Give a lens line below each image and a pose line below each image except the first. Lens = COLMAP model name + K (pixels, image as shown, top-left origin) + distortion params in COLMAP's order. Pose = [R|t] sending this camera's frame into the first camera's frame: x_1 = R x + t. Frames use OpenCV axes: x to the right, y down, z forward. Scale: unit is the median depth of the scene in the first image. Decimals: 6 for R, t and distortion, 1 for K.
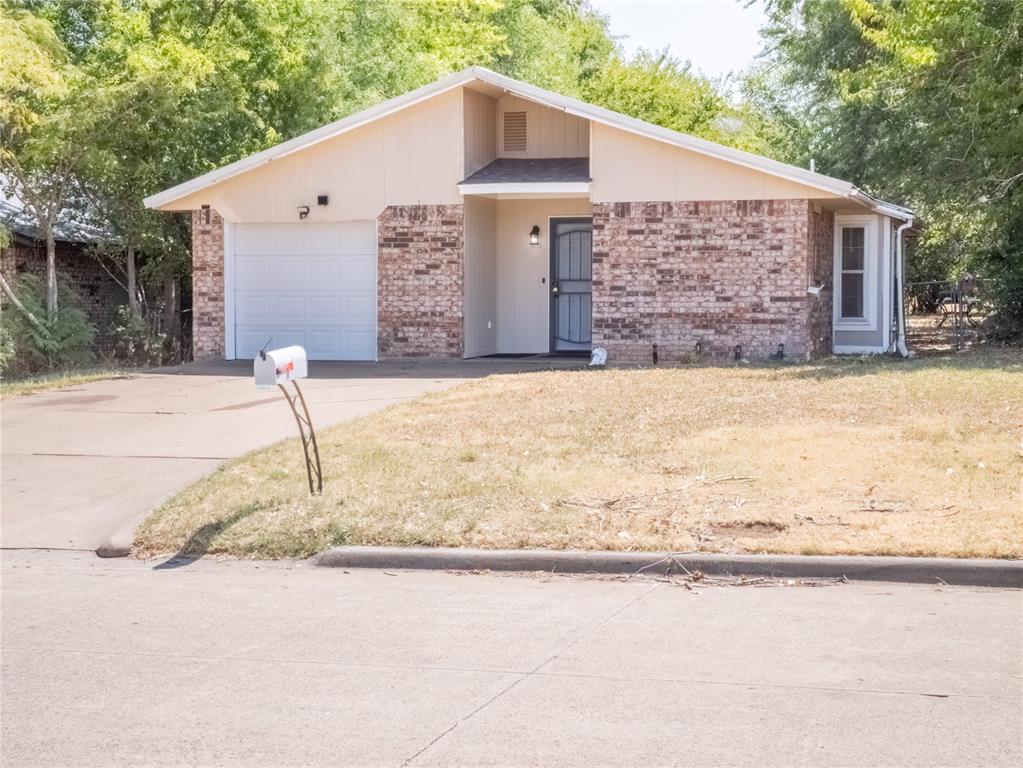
lens RADIAL K [[1500.4, 0, 511.5], [0, 1500.4, 384.0], [0, 0, 1]] dist [0.135785, 0.001046]
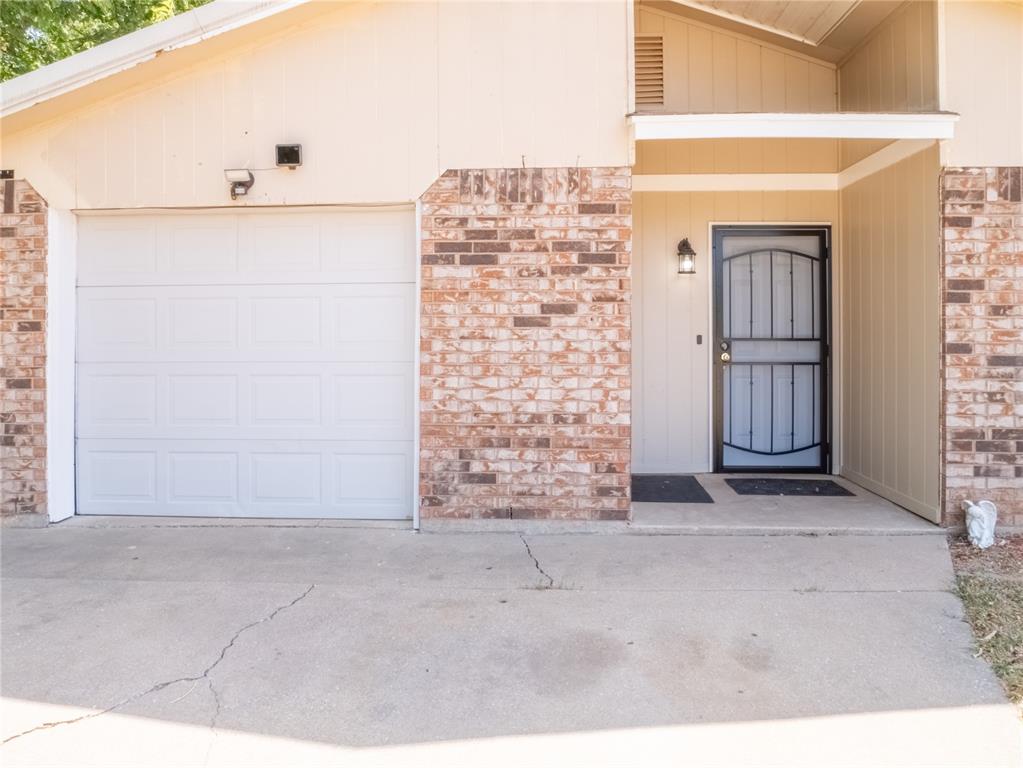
lens RADIAL K [[760.3, 0, 511.5], [0, 760.3, 384.0], [0, 0, 1]] dist [-0.028675, 0.005472]
pose [[0.968938, -0.000475, 0.247305, -0.118765], [0.011859, 0.998937, -0.044545, -0.046959], [-0.247021, 0.046094, 0.967913, 0.790784]]
